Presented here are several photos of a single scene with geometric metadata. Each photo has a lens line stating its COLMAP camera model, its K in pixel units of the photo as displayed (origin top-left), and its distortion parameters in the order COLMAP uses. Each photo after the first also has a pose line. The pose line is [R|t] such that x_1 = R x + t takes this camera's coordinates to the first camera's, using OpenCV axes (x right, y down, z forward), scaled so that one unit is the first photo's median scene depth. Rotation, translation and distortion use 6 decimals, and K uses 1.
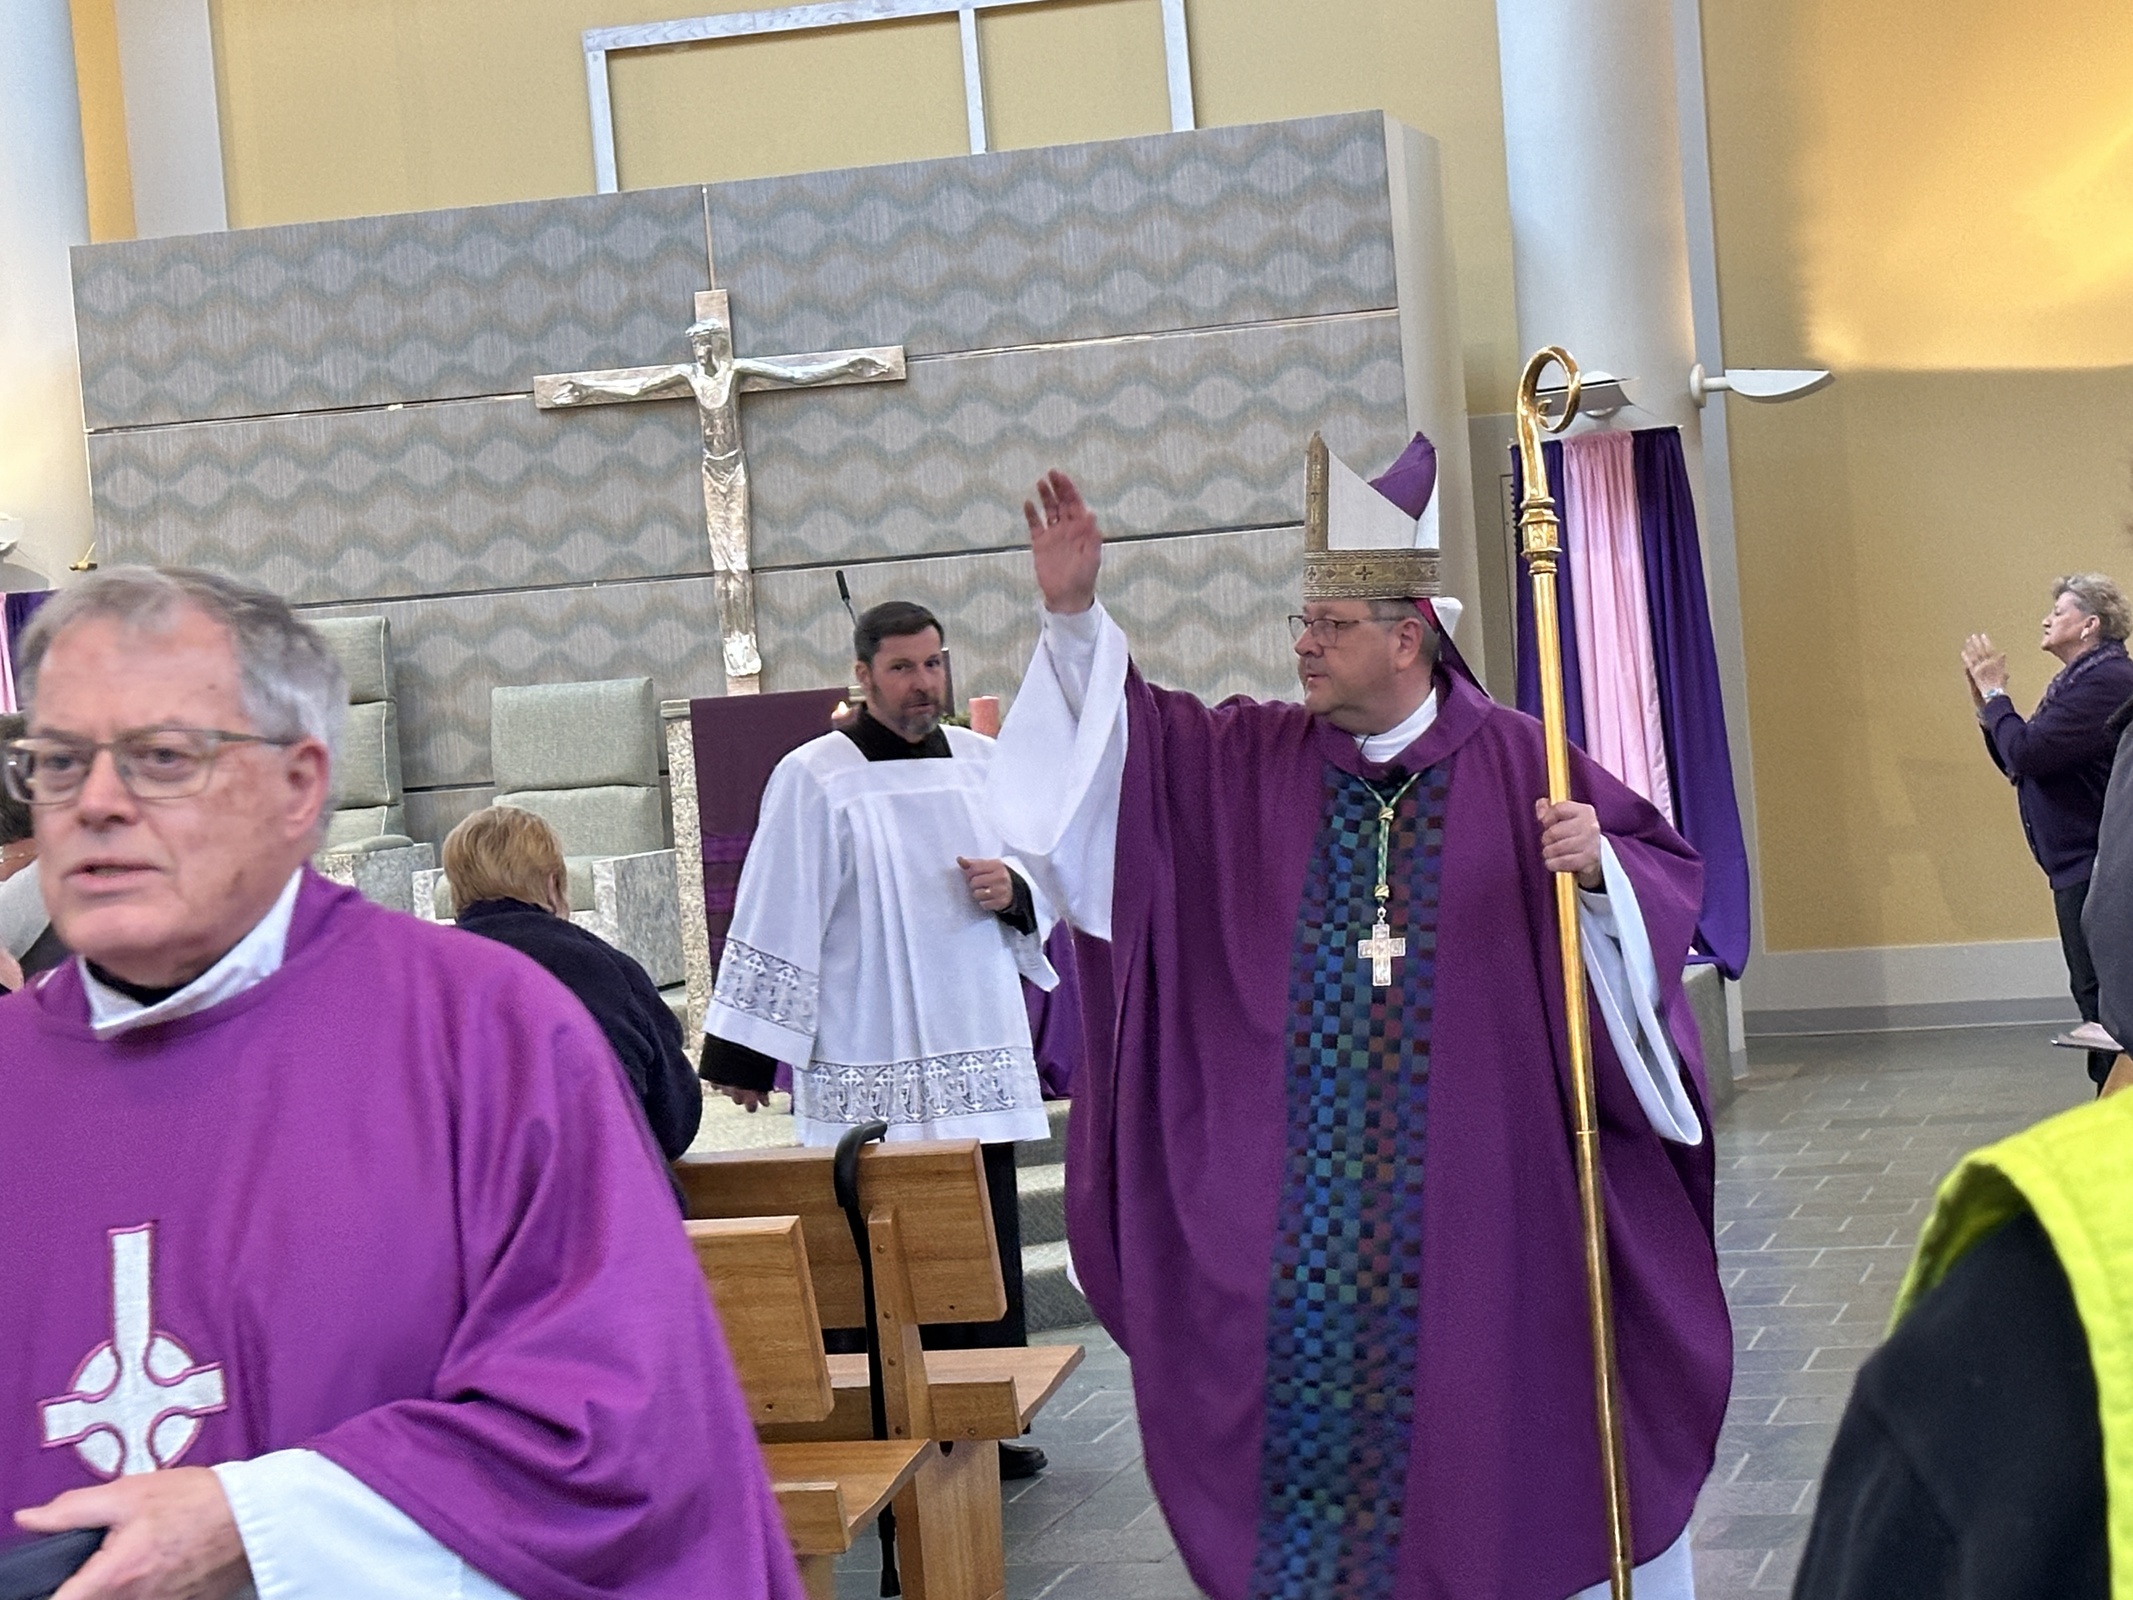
lens RADIAL K [[4607.6, 0, 1064.9], [0, 4607.6, 797.2], [0, 0, 1]] dist [0.219058, 0.000000]
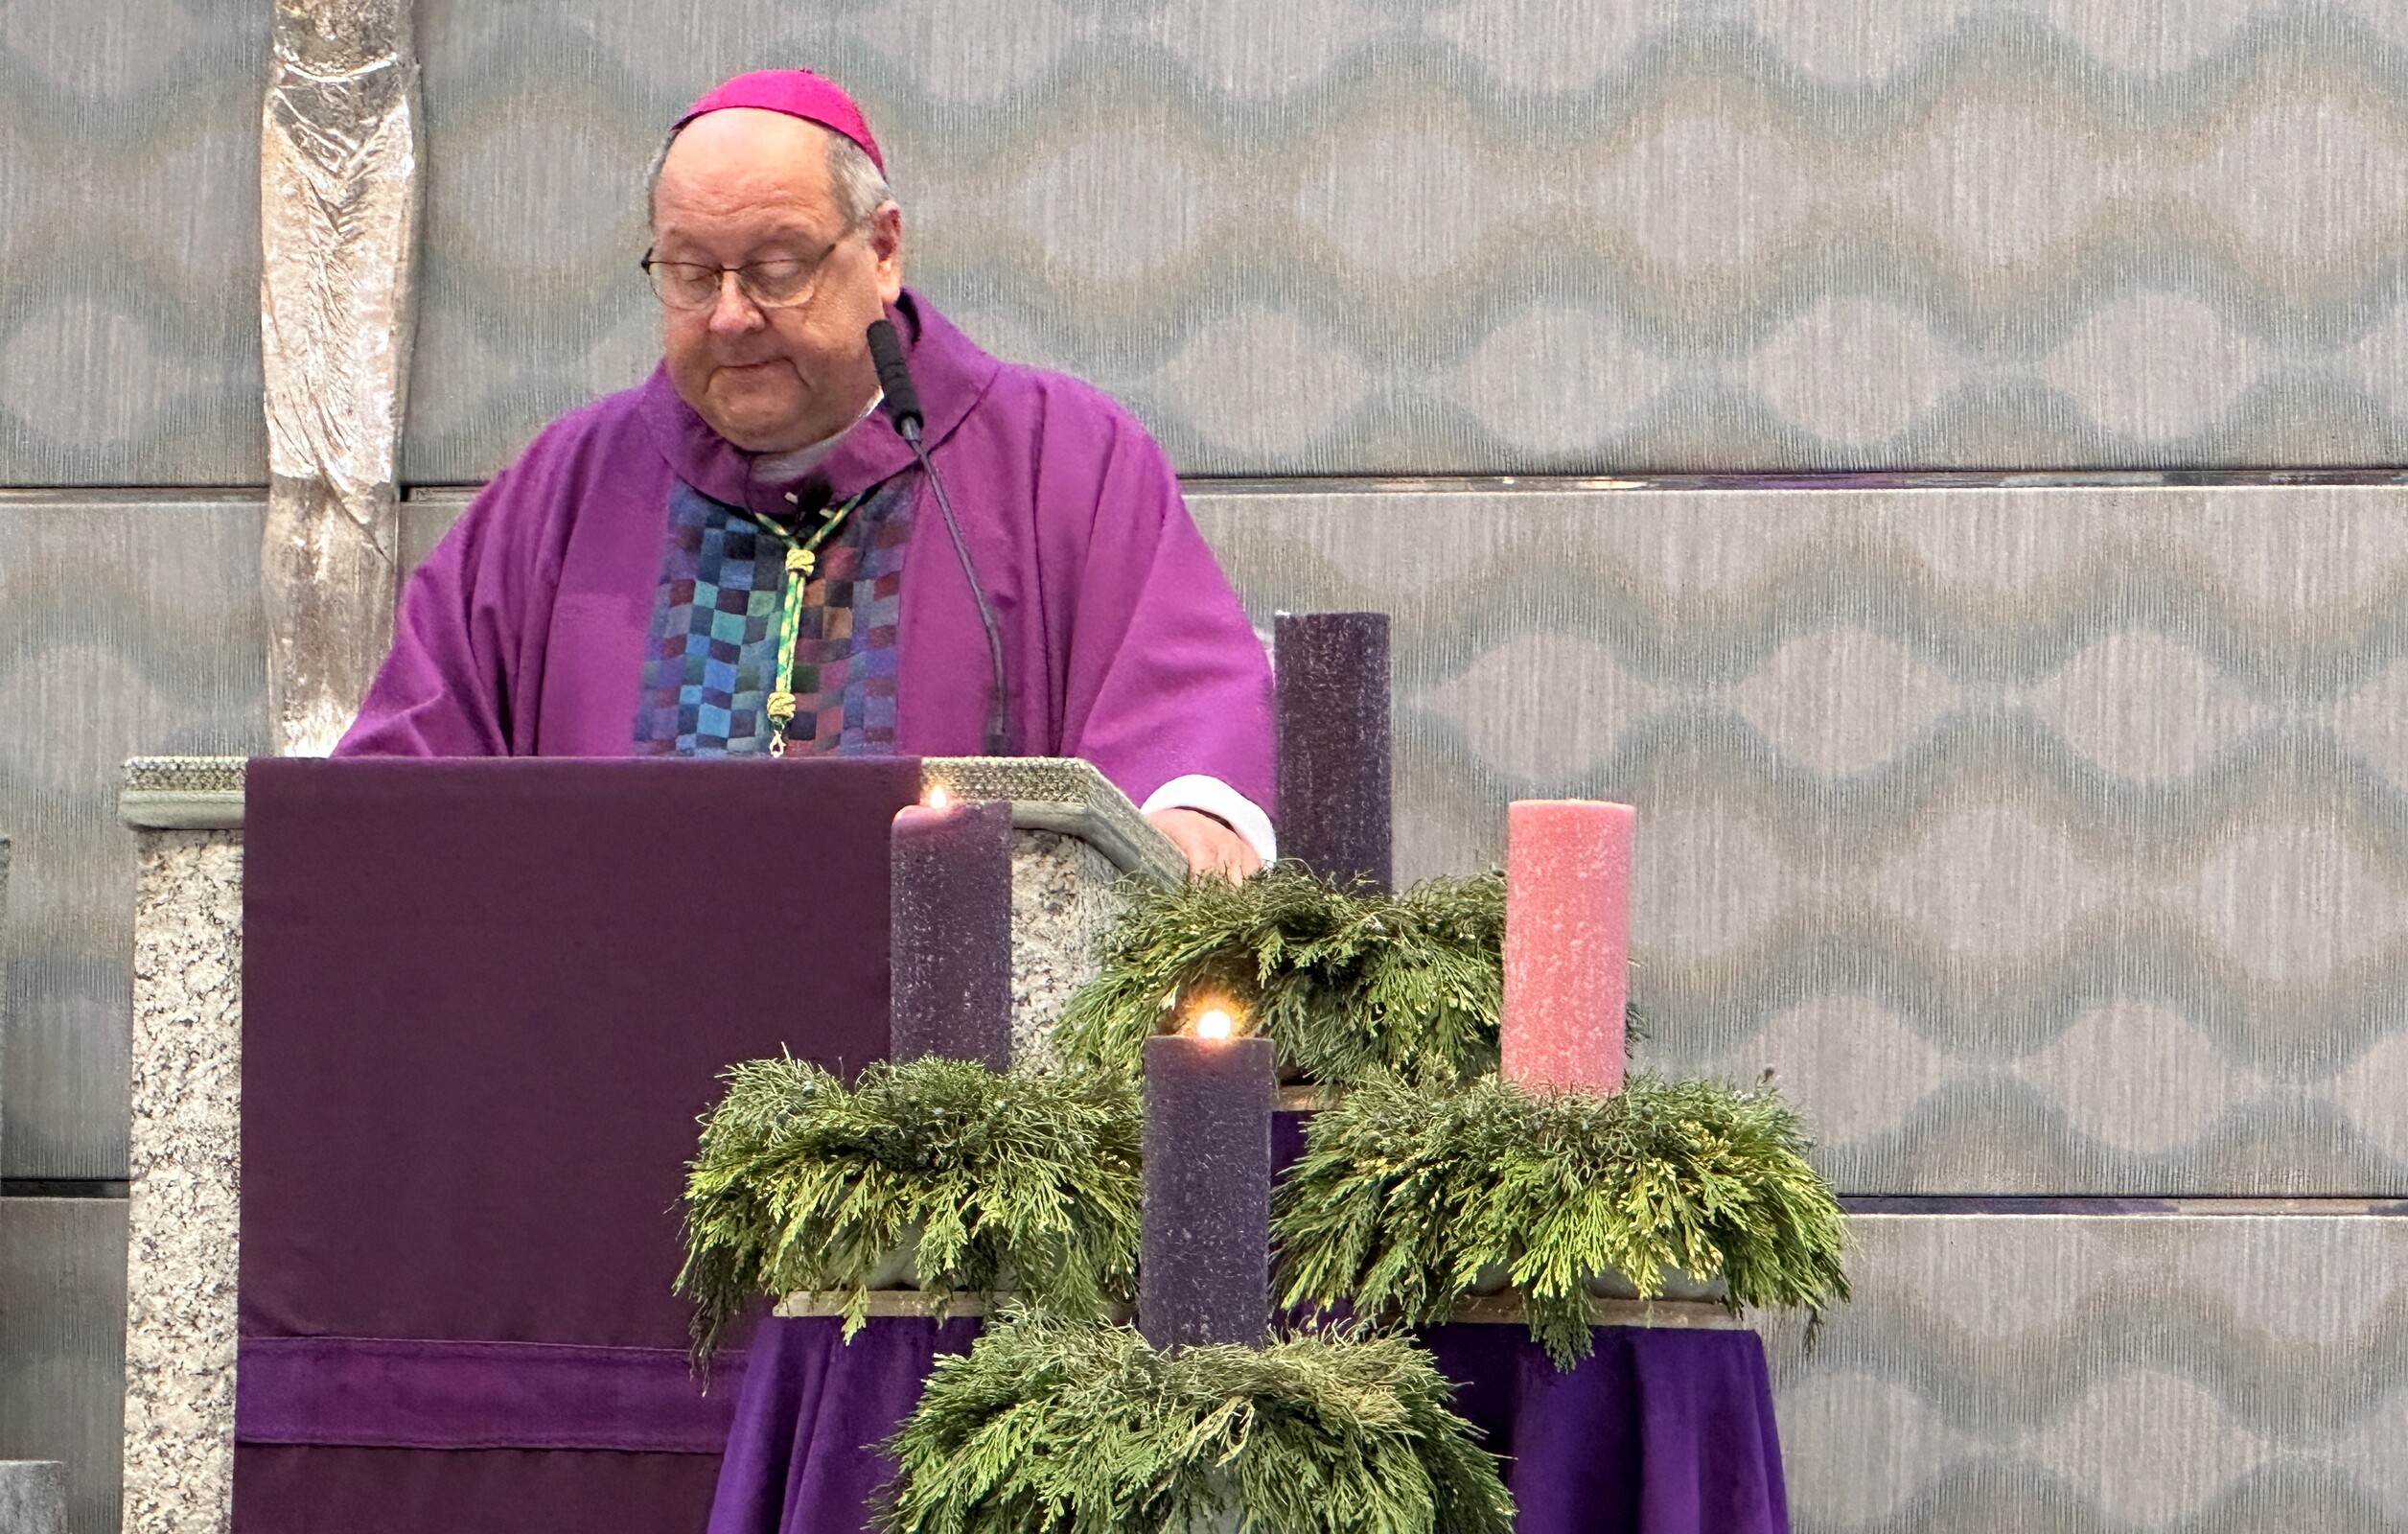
lens RADIAL K [[10786.6, 0, 1203.6], [0, 10786.6, 767.1], [0, 0, 1]] dist [-0.186547, 0.000000]
pose [[0.995315, 0.090593, 0.033763, -0.041099], [-0.087650, 0.992908, -0.080318, 0.015991], [-0.040799, 0.076982, 0.996197, 0.358808]]
